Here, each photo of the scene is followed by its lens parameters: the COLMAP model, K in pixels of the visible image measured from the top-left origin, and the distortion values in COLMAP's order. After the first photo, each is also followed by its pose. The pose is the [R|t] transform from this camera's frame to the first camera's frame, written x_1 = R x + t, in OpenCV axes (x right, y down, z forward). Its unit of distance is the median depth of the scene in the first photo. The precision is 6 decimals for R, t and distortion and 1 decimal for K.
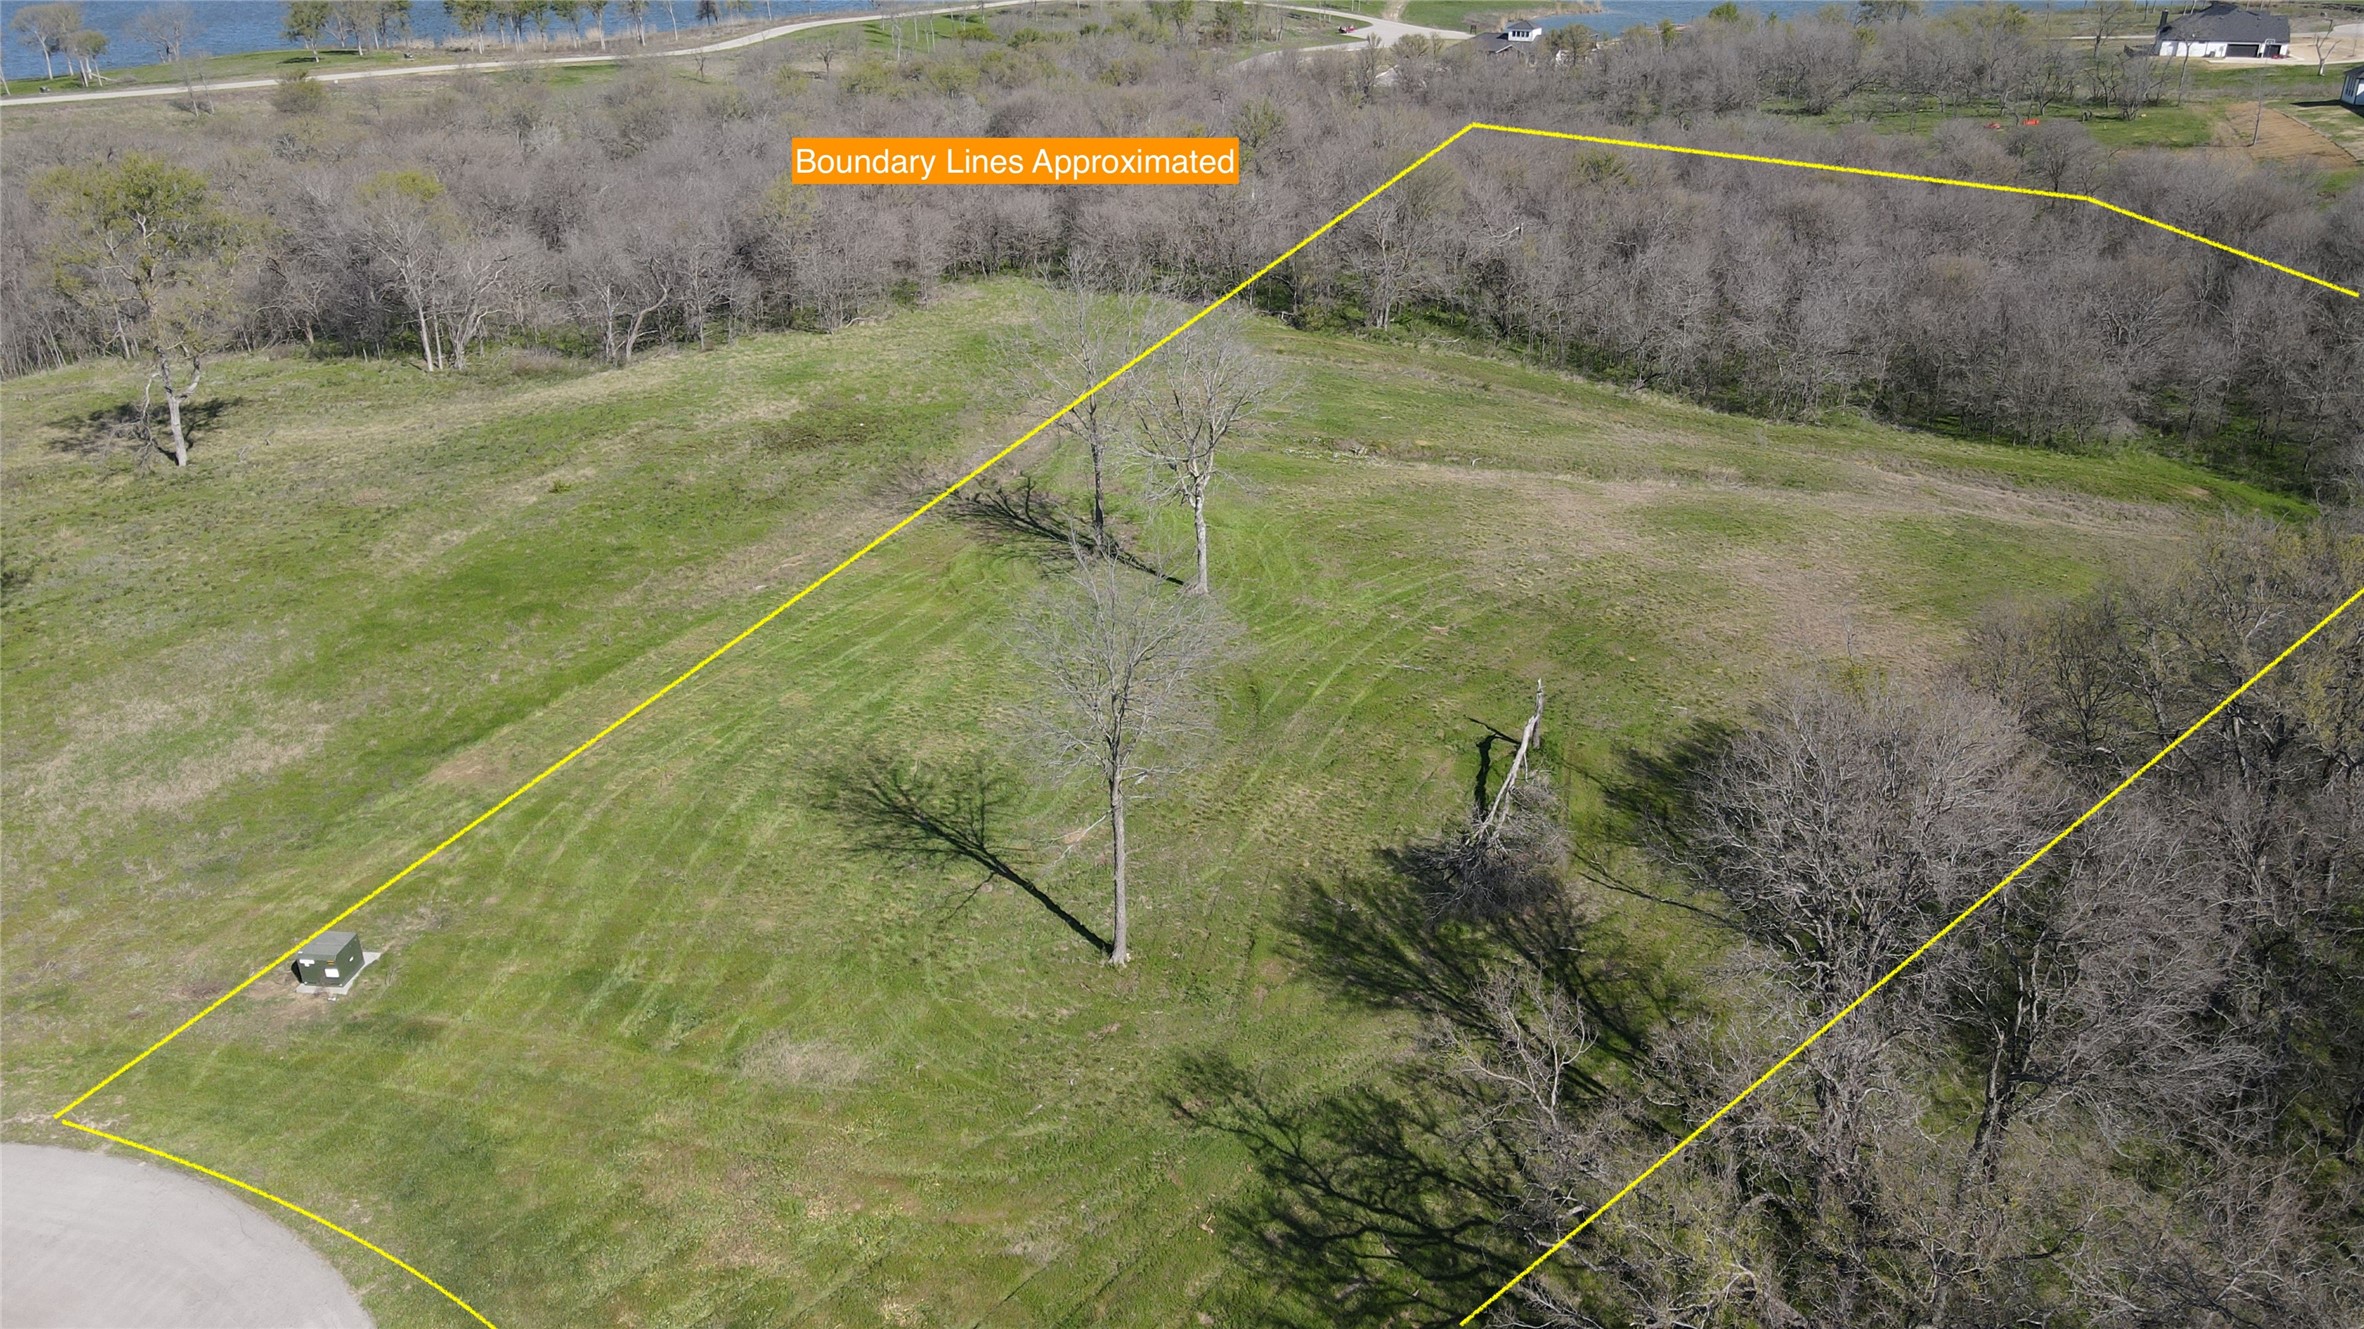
lens RADIAL K [[1725.0, 0, 1182.0], [0, 1725.0, 664.5], [0, 0, 1]] dist [-0.010617, 0.048198]
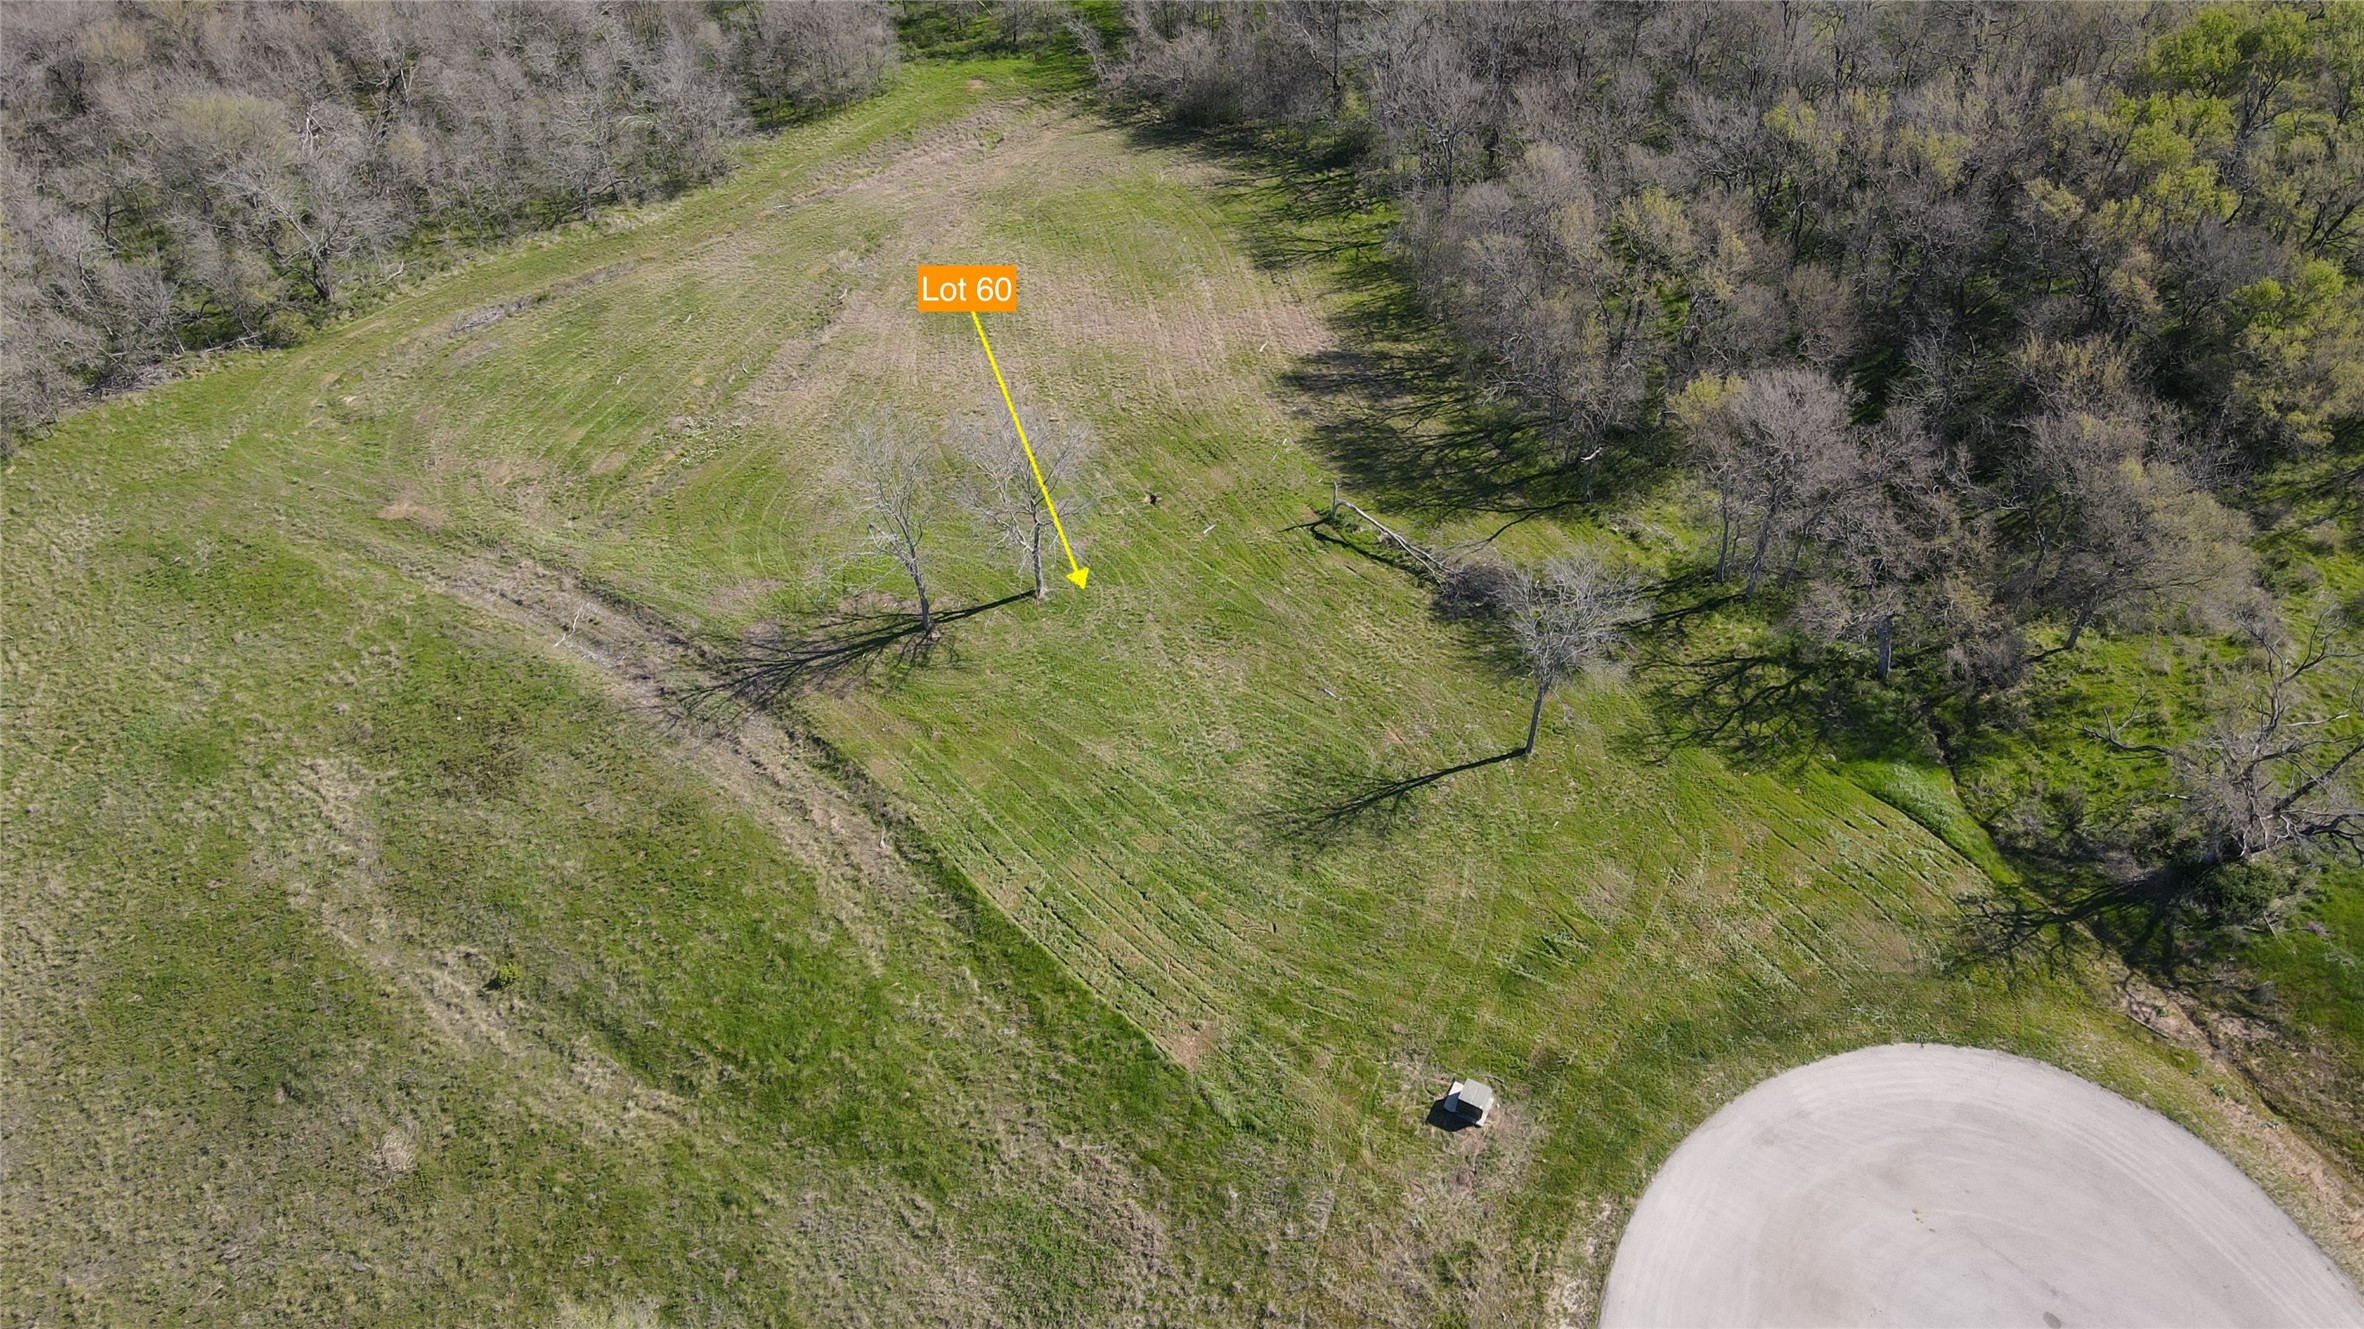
lens RADIAL K [[1722.7, 0, 1182.0], [0, 1722.7, 664.5], [0, 0, 1]] dist [0.003181, 0.035963]
pose [[0.363209, -0.688488, 0.627744, -0.485111], [0.419131, 0.722472, 0.549876, -0.406817], [-0.832111, 0.063387, 0.550975, 0.121831]]
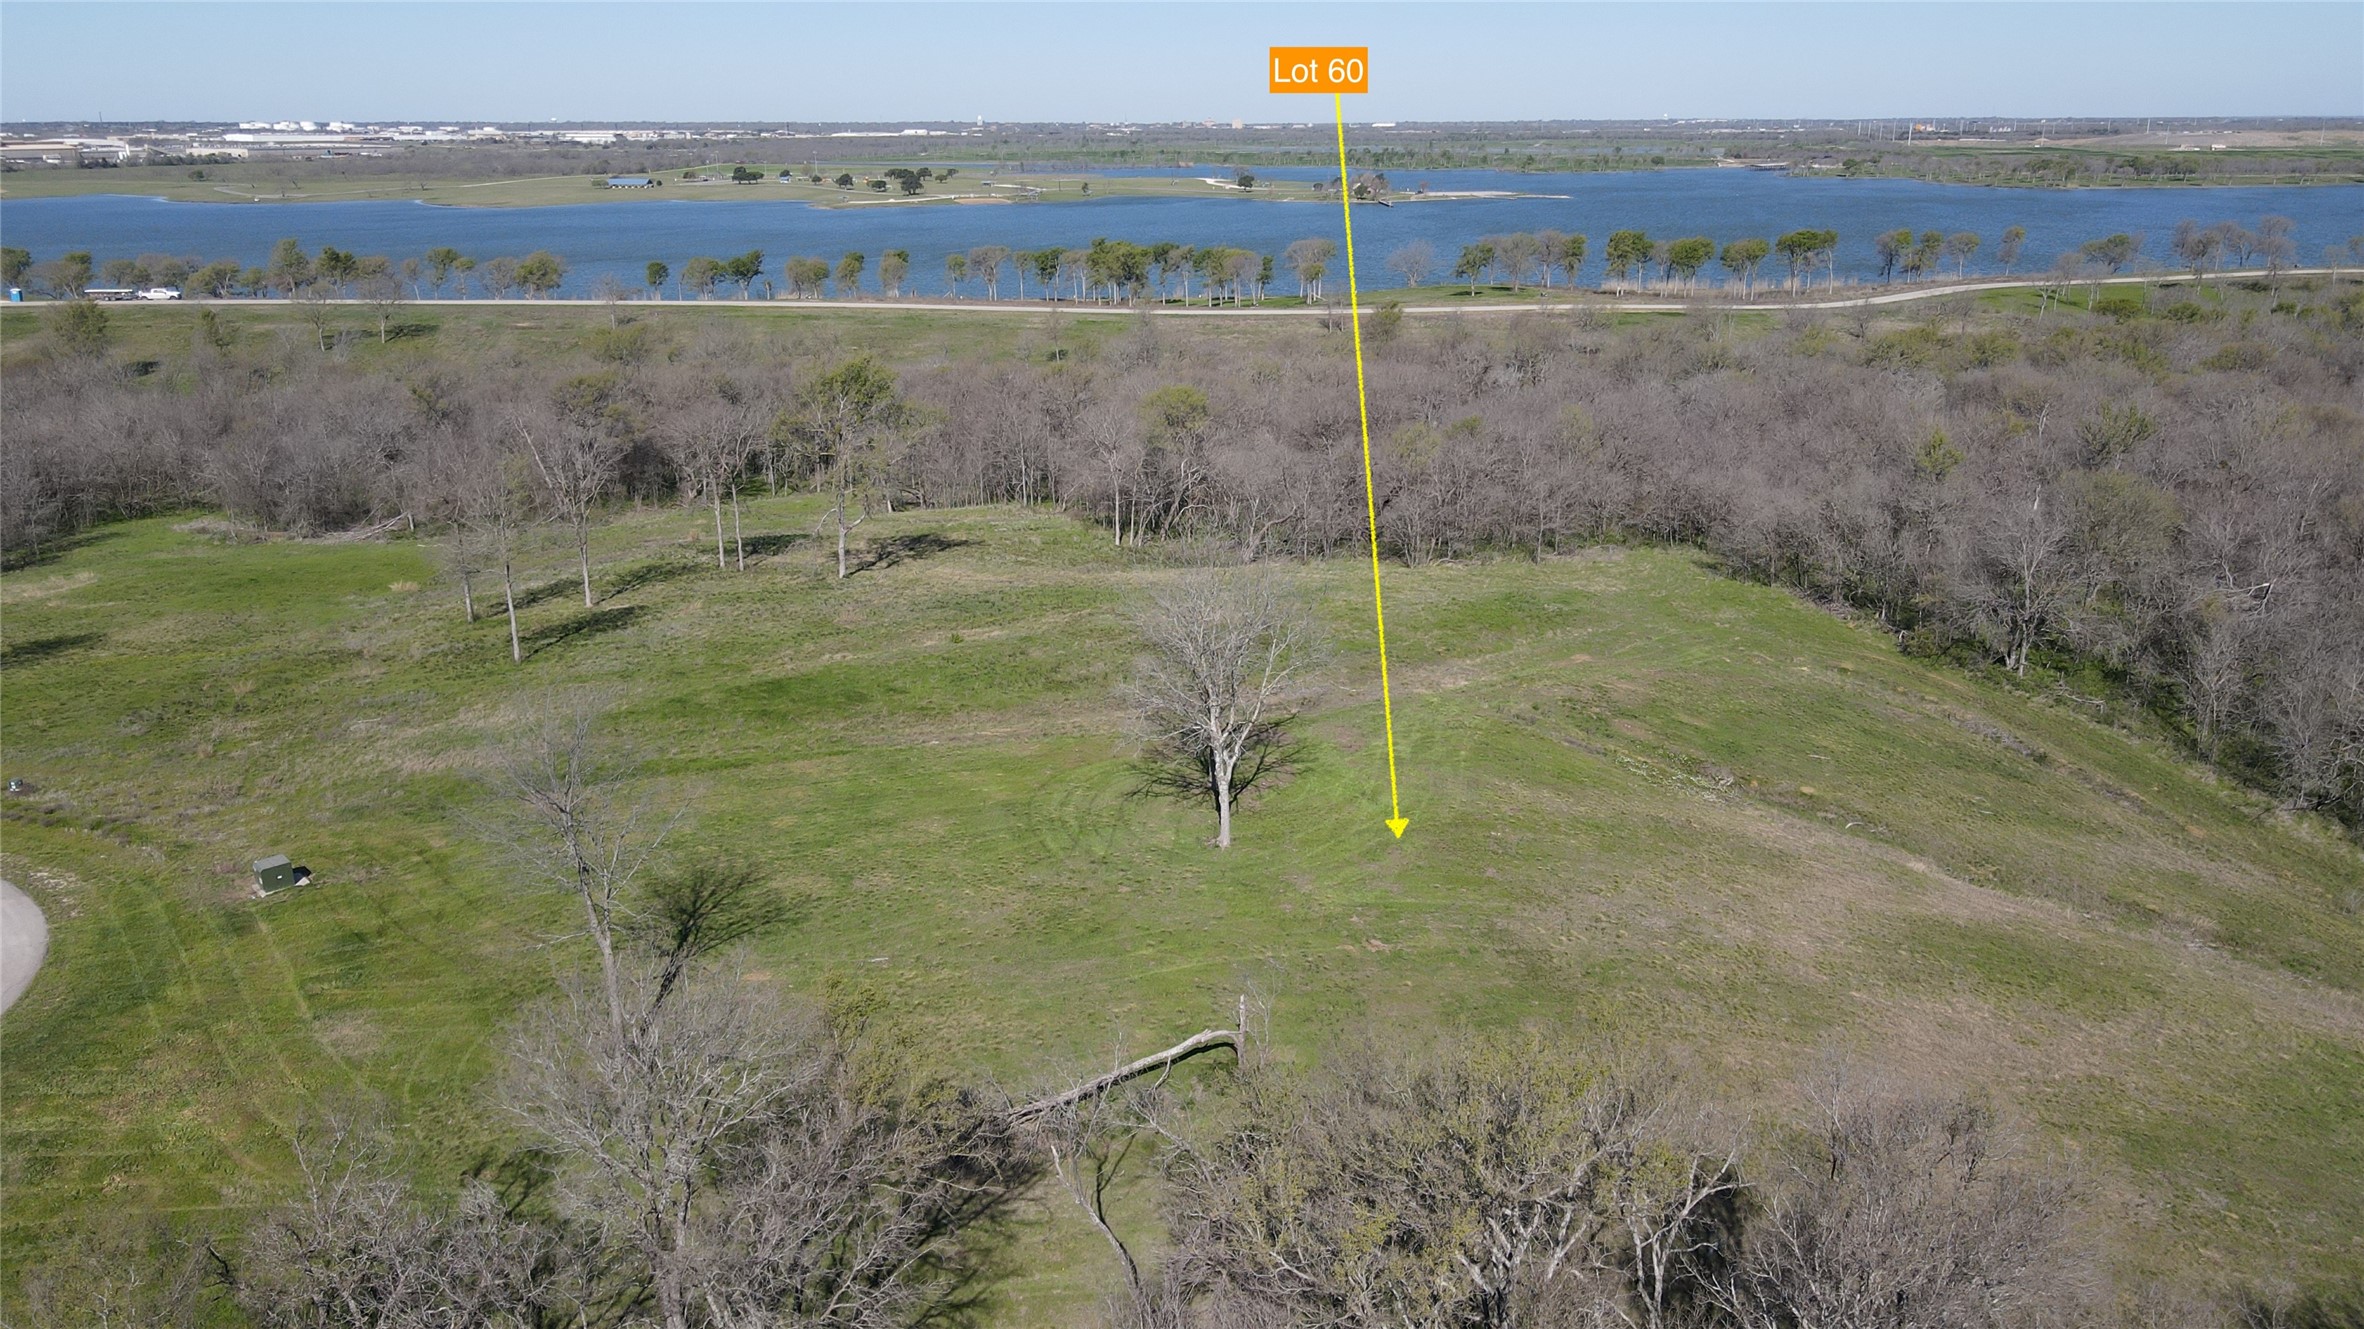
lens RADIAL K [[1712.4, 0, 1178.7], [0, 1712.4, 707.7], [0, 0, 1]] dist [-0.006072, 0.041042]
pose [[0.750478, 0.210834, -0.626364, 0.369446], [-0.274981, 0.961432, -0.005851, -0.064501], [0.600973, 0.176629, 0.779509, 0.106958]]
